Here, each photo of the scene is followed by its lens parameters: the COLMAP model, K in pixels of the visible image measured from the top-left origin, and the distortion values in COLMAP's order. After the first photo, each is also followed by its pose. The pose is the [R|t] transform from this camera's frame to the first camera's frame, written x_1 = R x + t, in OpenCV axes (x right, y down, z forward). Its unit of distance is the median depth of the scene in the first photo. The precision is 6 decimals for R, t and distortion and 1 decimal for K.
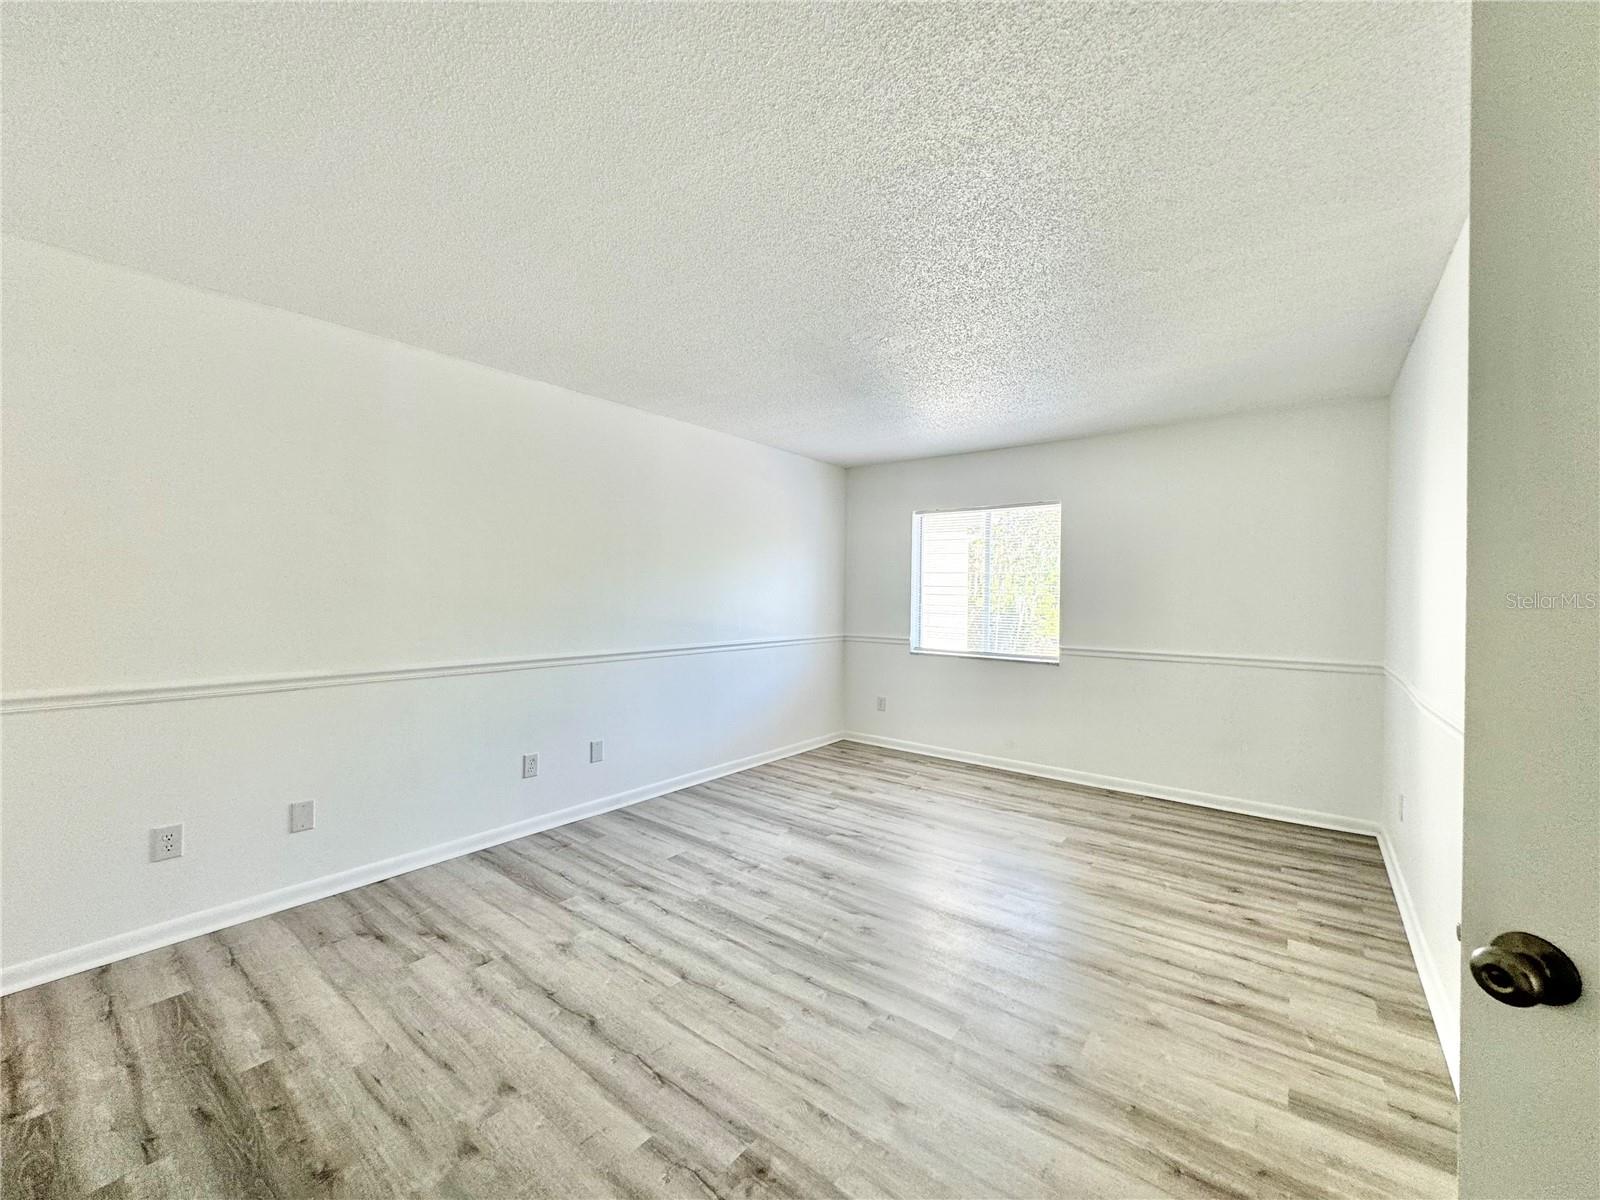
lens RADIAL K [[635.9, 0, 800.0], [0, 635.9, 600.0], [0, 0, 1]] dist [-0.000502, -0.000184]
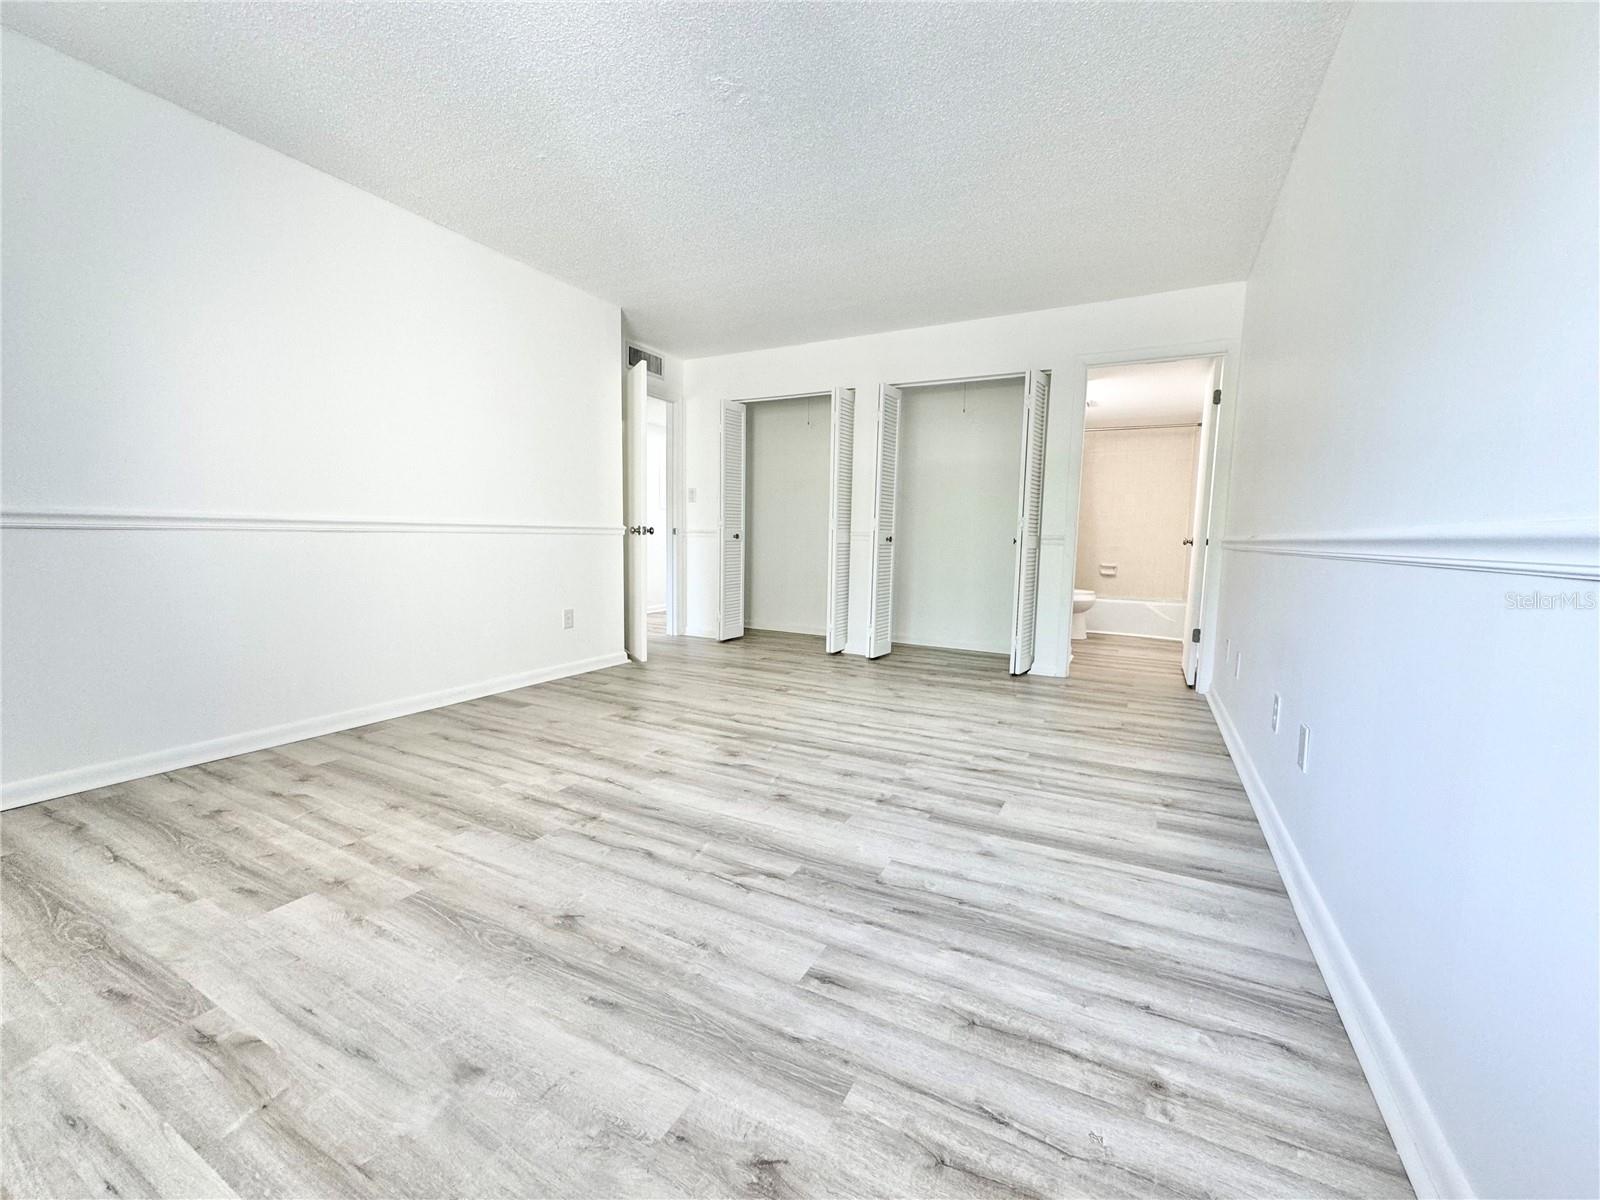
lens RADIAL K [[635.9, 0, 800.0], [0, 635.9, 600.0], [0, 0, 1]] dist [-0.000502, -0.000184]
pose [[-0.982960, -0.011864, -0.183434, 0.172246], [-0.032482, 0.993422, 0.109808, 0.119160], [0.180924, 0.113896, -0.976880, 1.811410]]
